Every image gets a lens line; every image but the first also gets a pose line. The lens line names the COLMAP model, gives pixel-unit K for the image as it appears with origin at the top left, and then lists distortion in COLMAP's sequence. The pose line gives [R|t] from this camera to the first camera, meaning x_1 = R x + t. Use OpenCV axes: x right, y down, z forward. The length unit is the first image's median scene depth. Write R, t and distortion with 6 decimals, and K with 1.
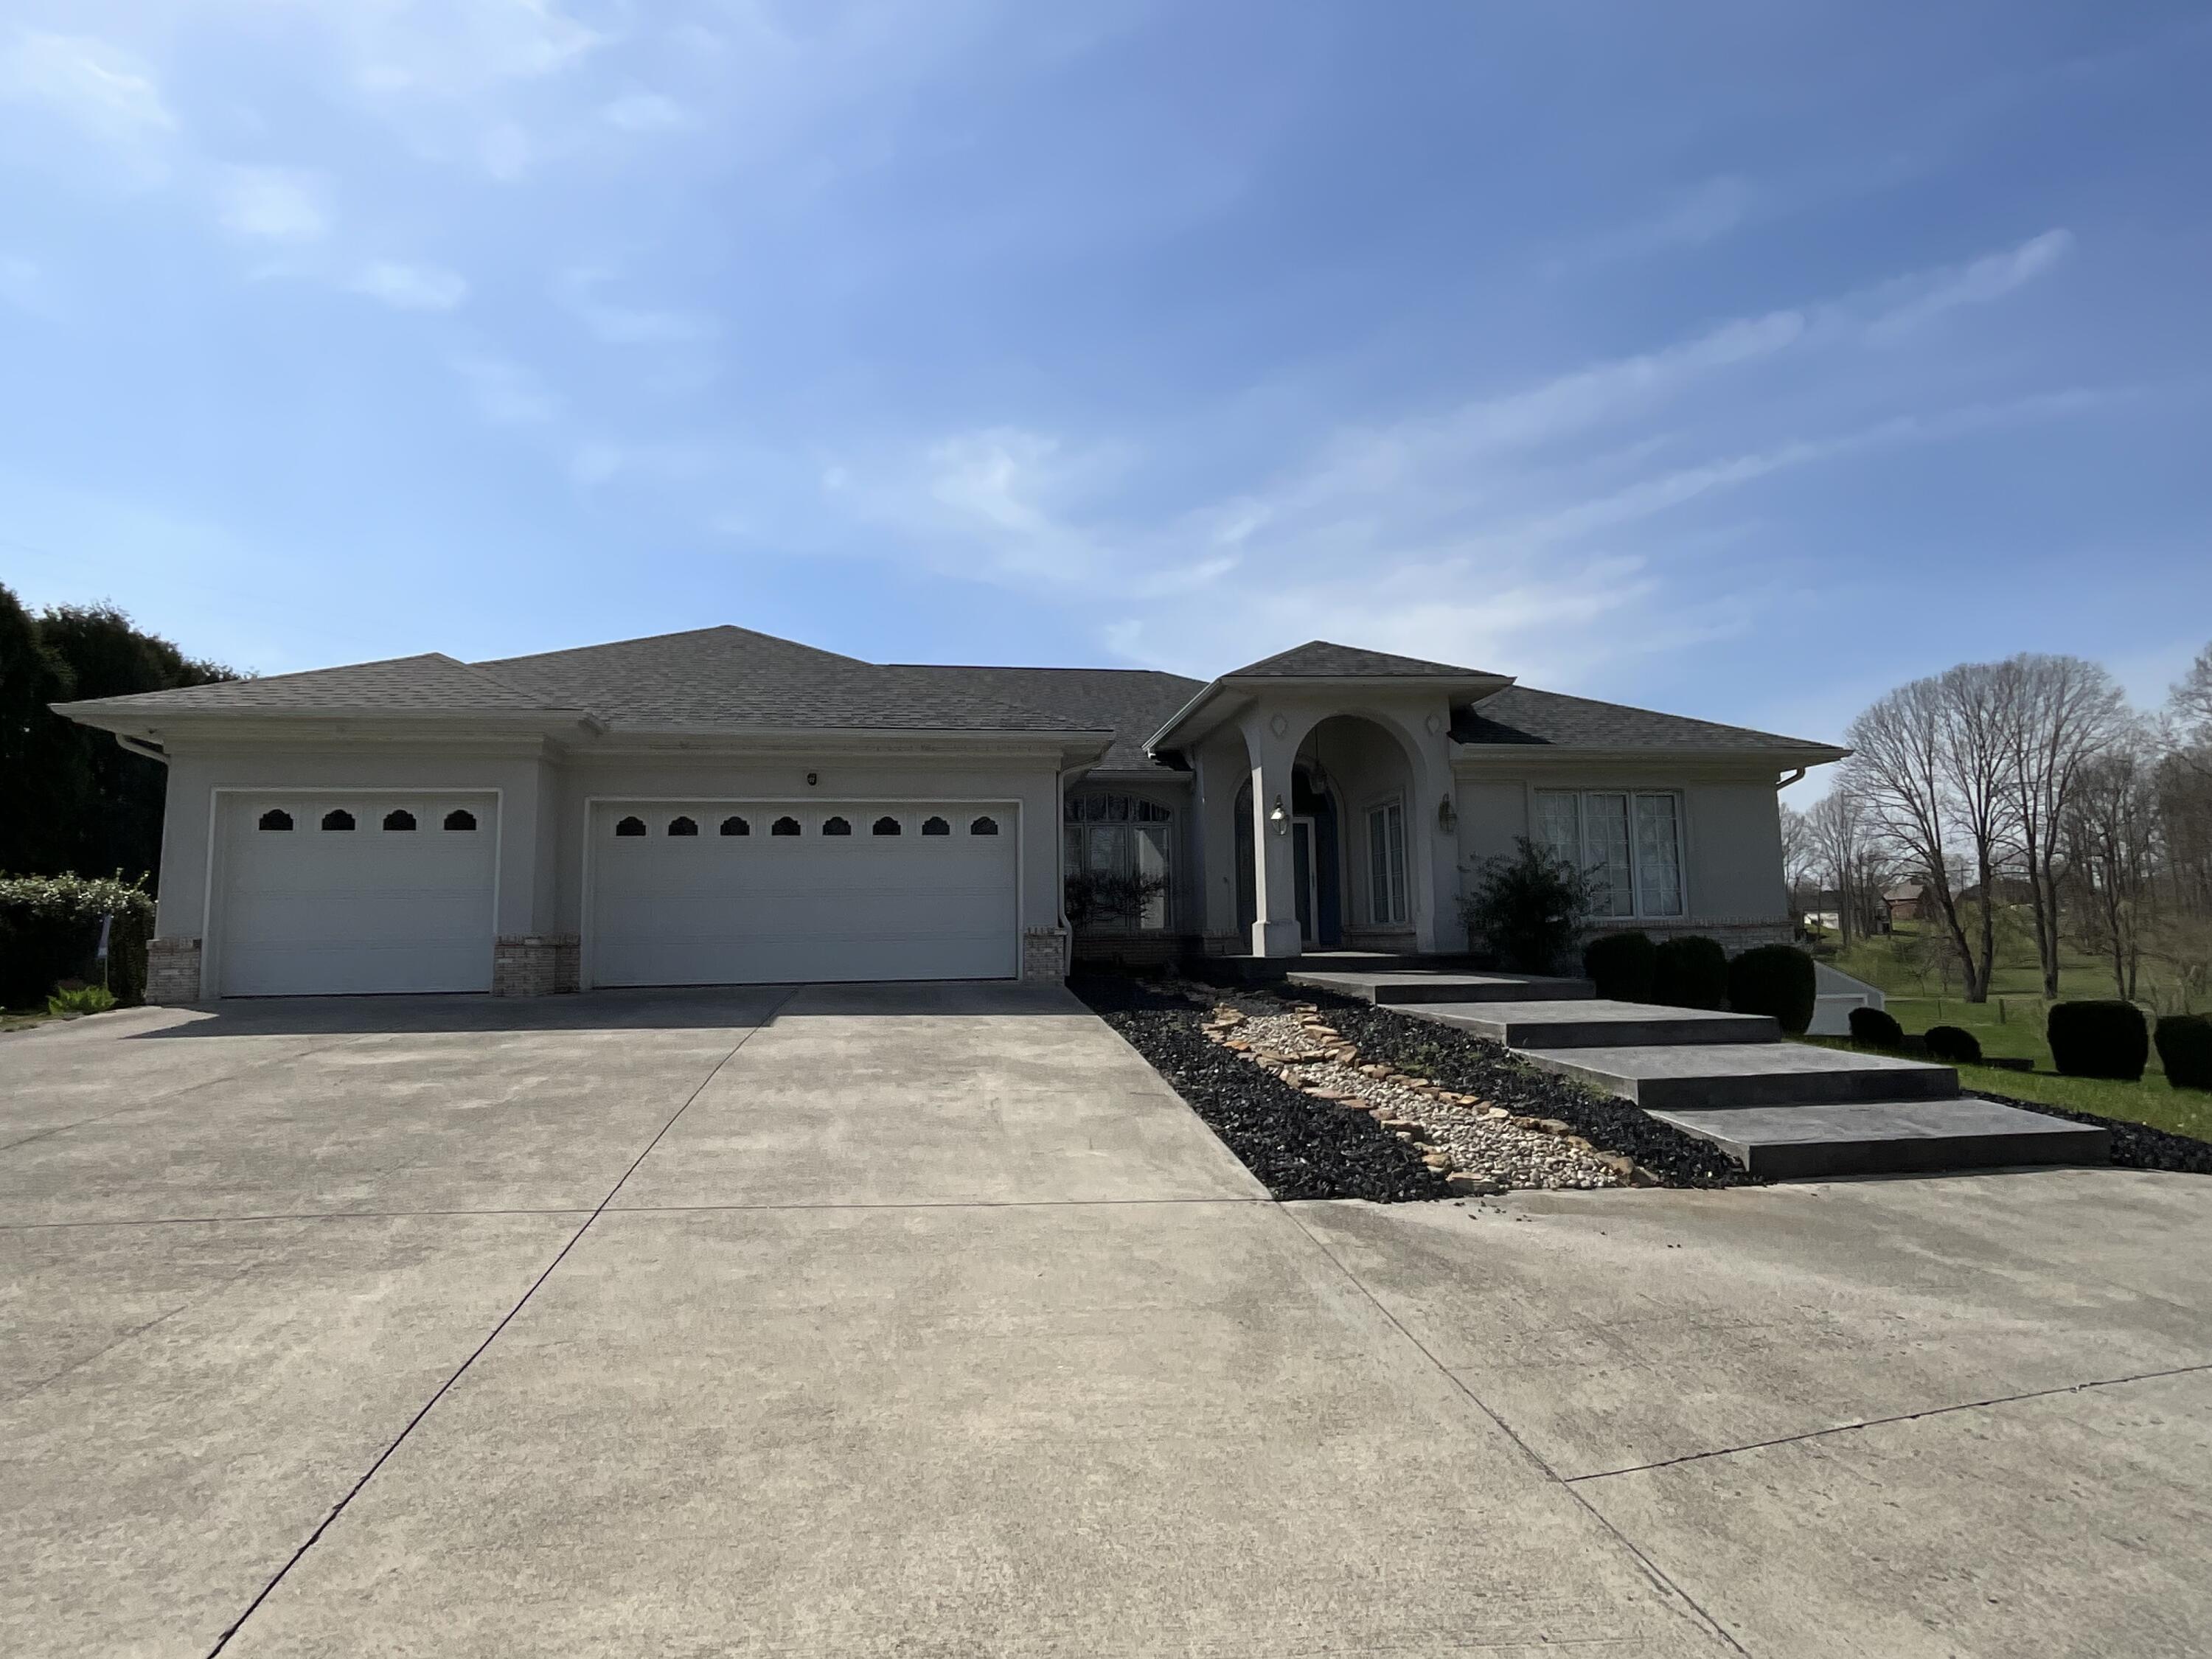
lens RADIAL K [[1125.8, 0, 1092.0], [0, 1125.8, 824.0], [0, 0, 1]] dist [-0.028605, 0.000059]
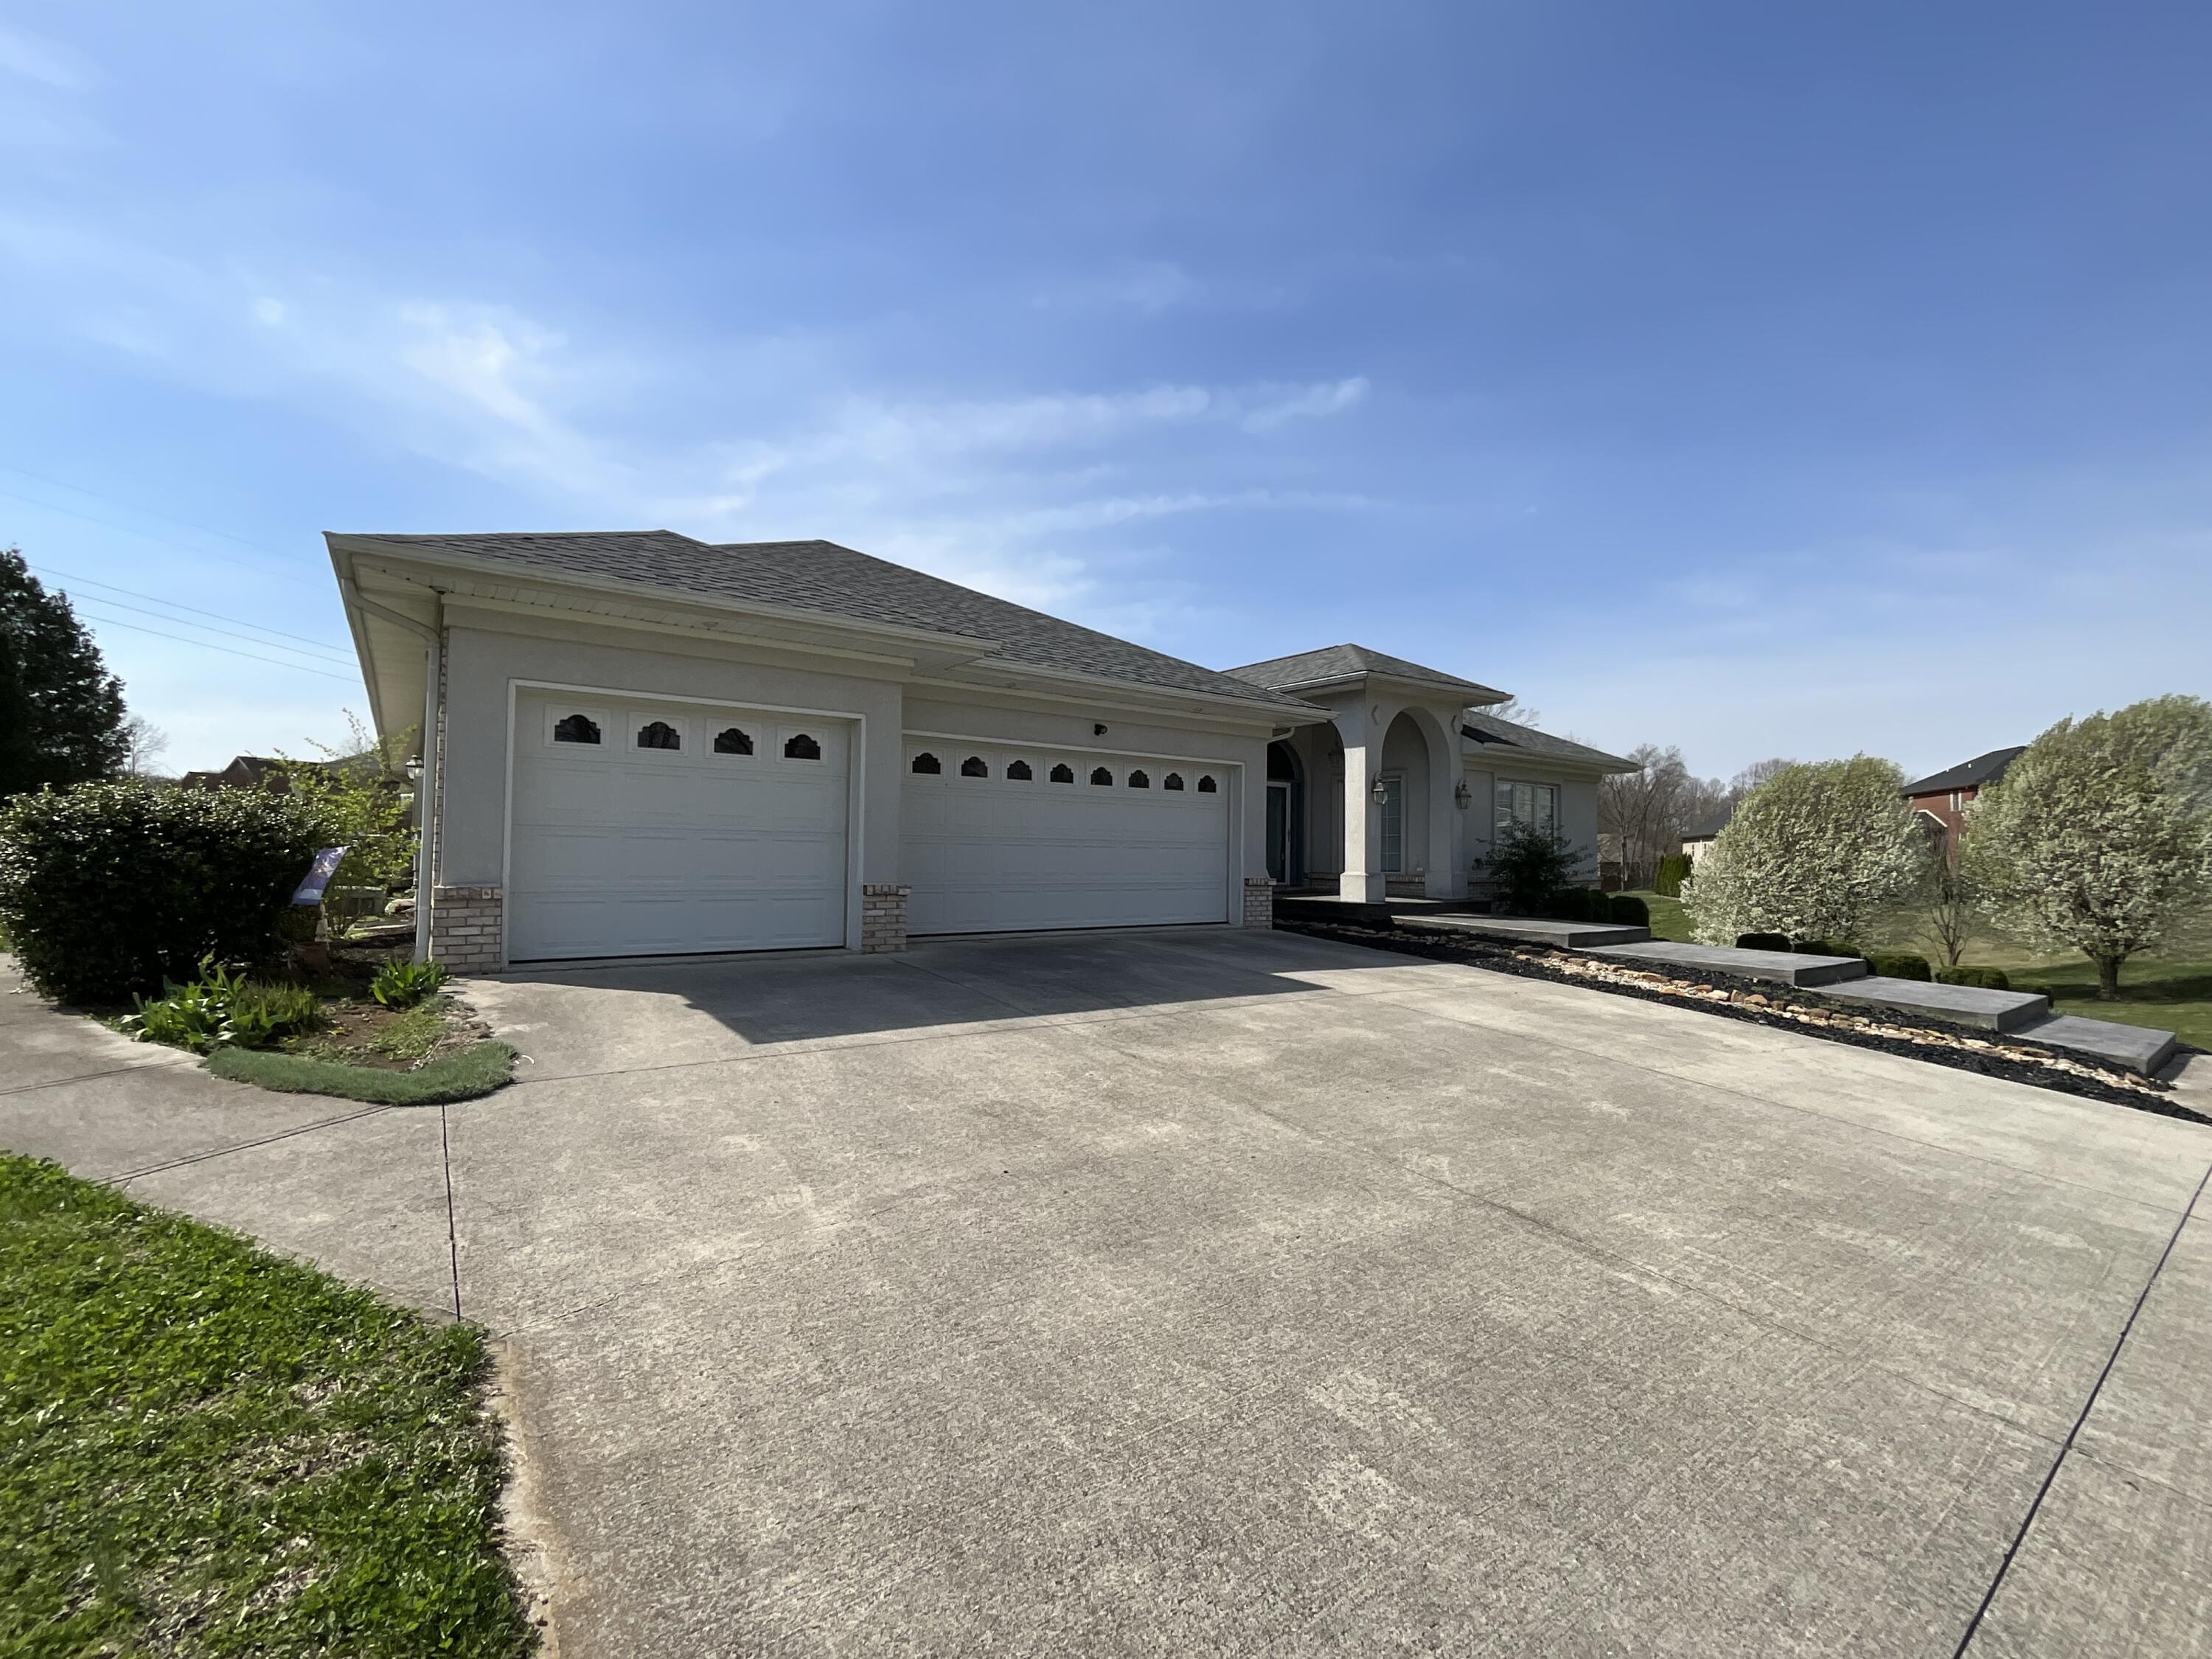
lens RADIAL K [[963.5, 0, 1104.8], [0, 963.5, 865.9], [0, 0, 1]] dist [-0.008869, -0.000056]
pose [[0.874910, 0.021009, 0.483830, -0.500697], [-0.074789, 0.992935, 0.092126, 0.001419], [-0.478476, -0.116787, 0.870300, 0.171404]]
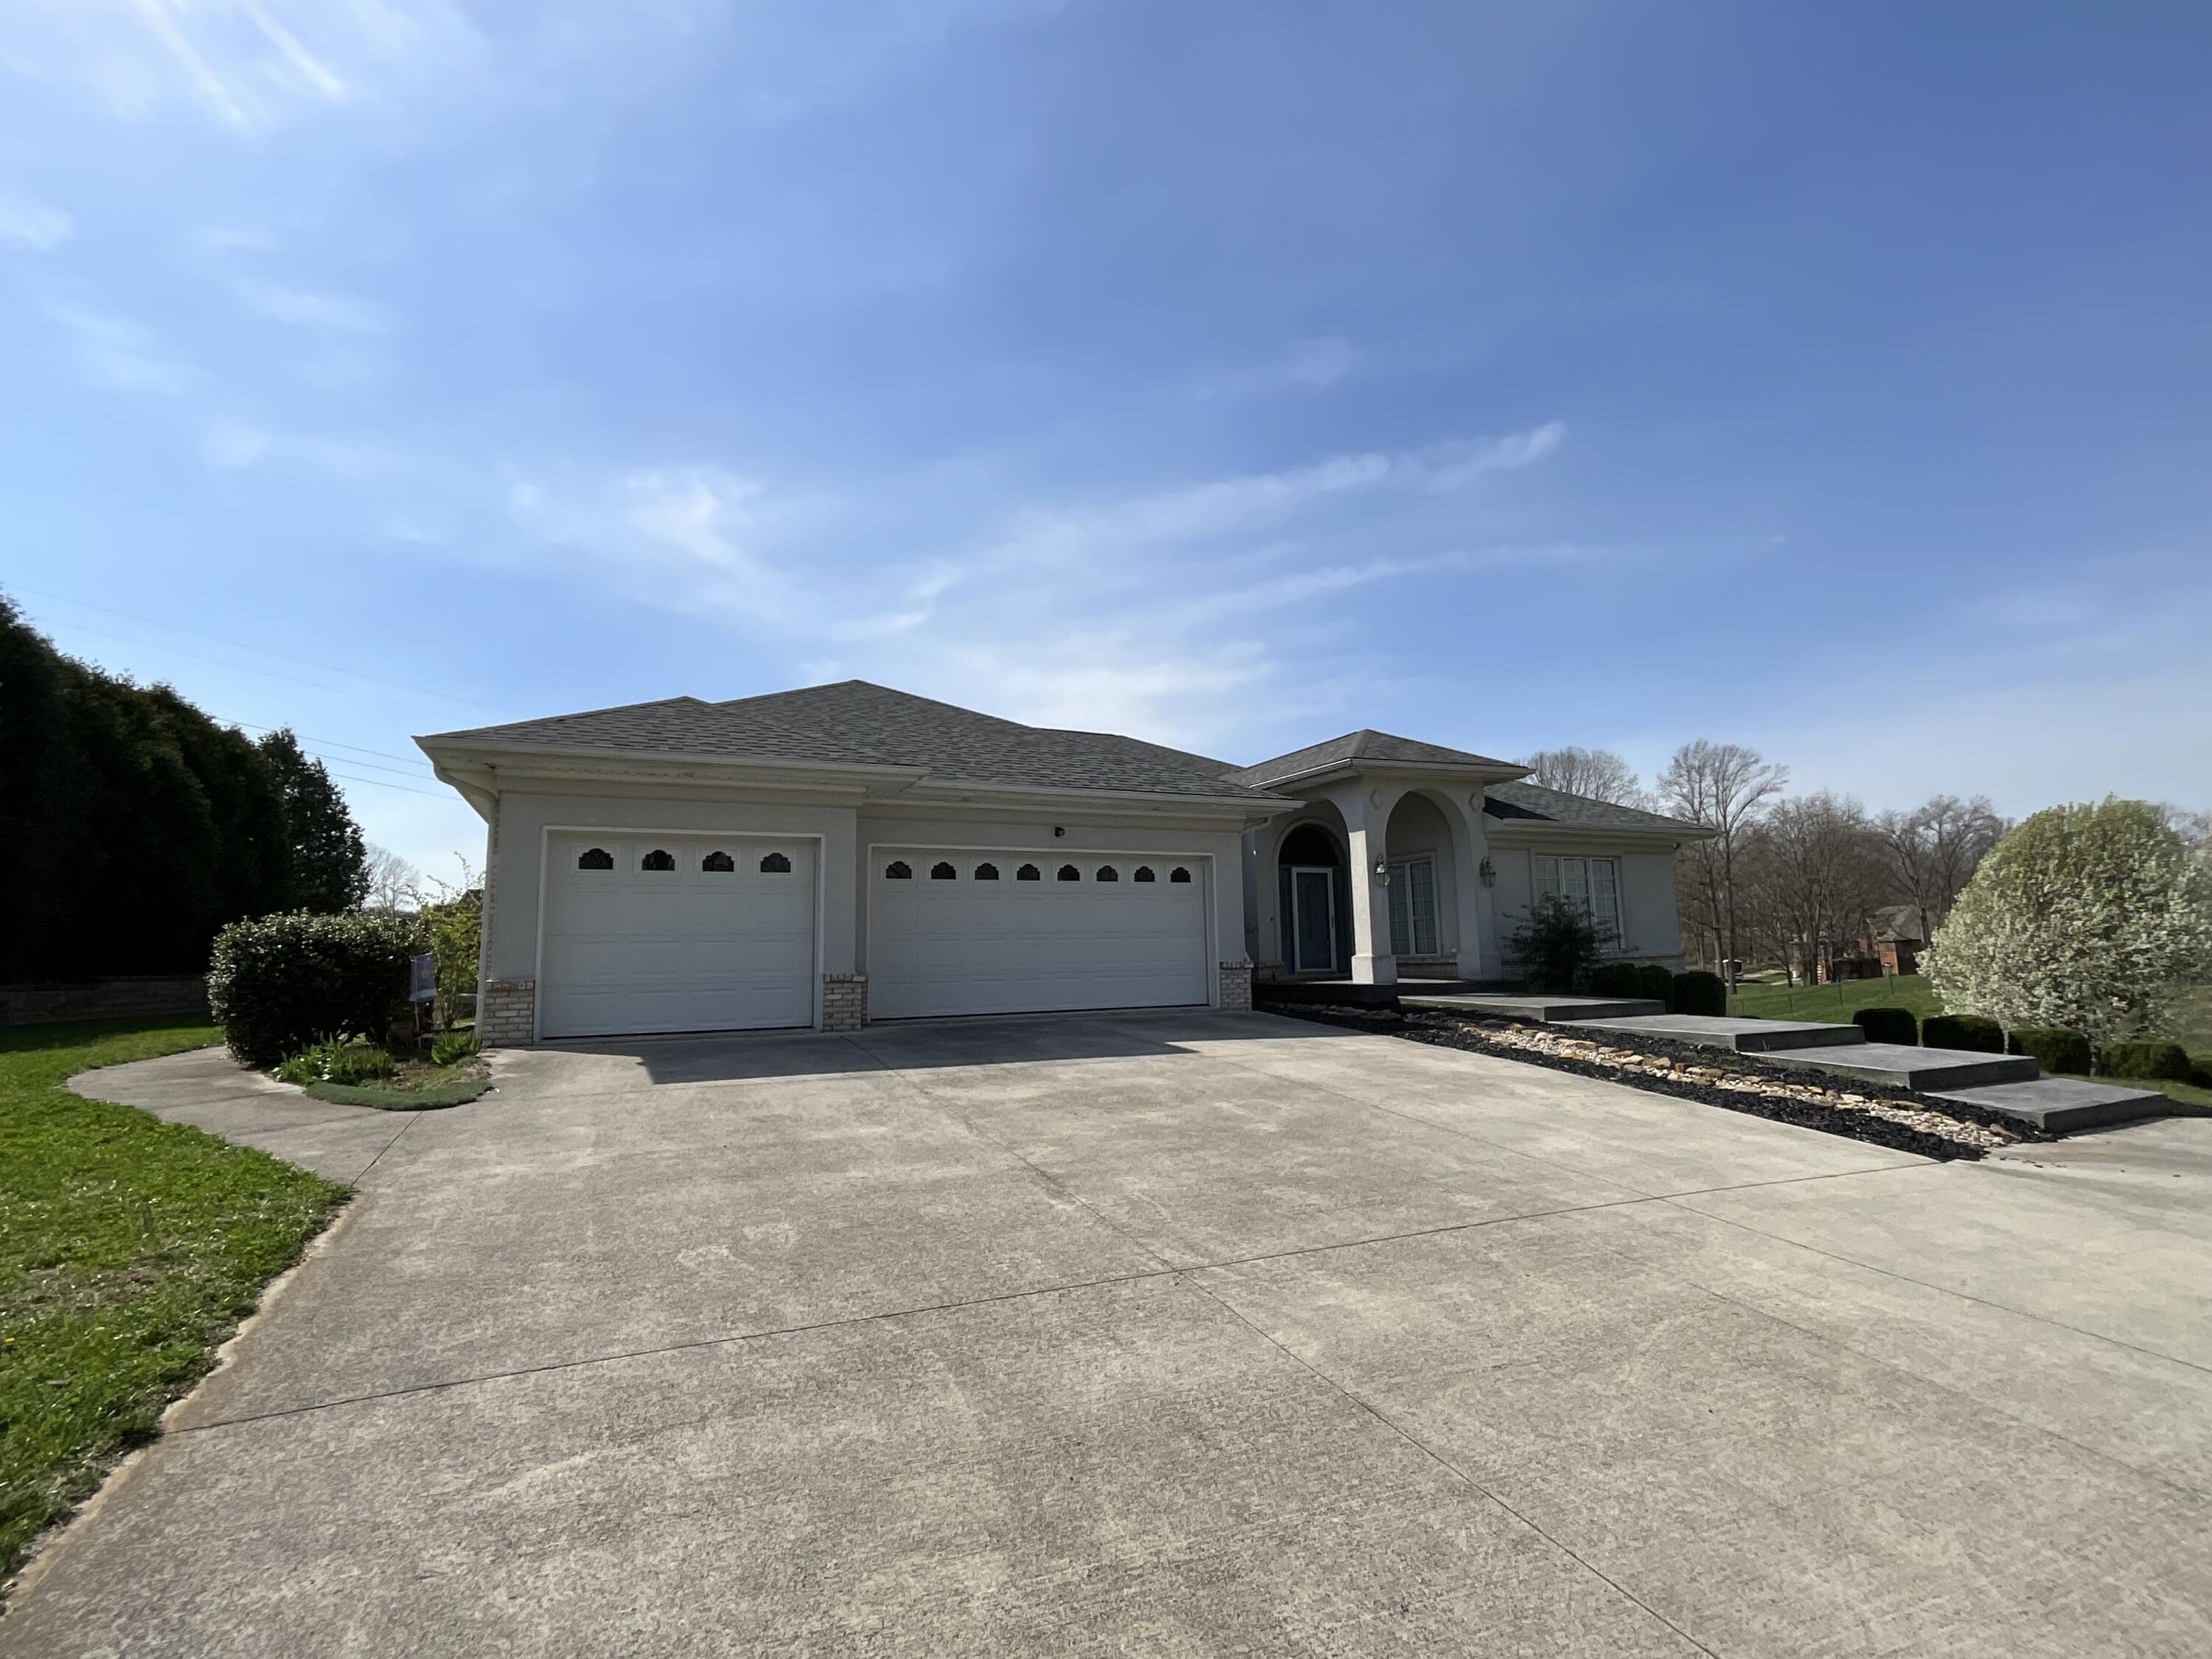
lens RADIAL K [[1042.8, 0, 1106.0], [0, 1042.8, 829.5], [0, 0, 1]] dist [-0.019525, -0.000739]
pose [[0.950977, 0.032801, 0.307518, -0.400129], [-0.024070, 0.999193, -0.032141, -0.007077], [-0.308324, 0.023164, 0.950999, -0.016864]]
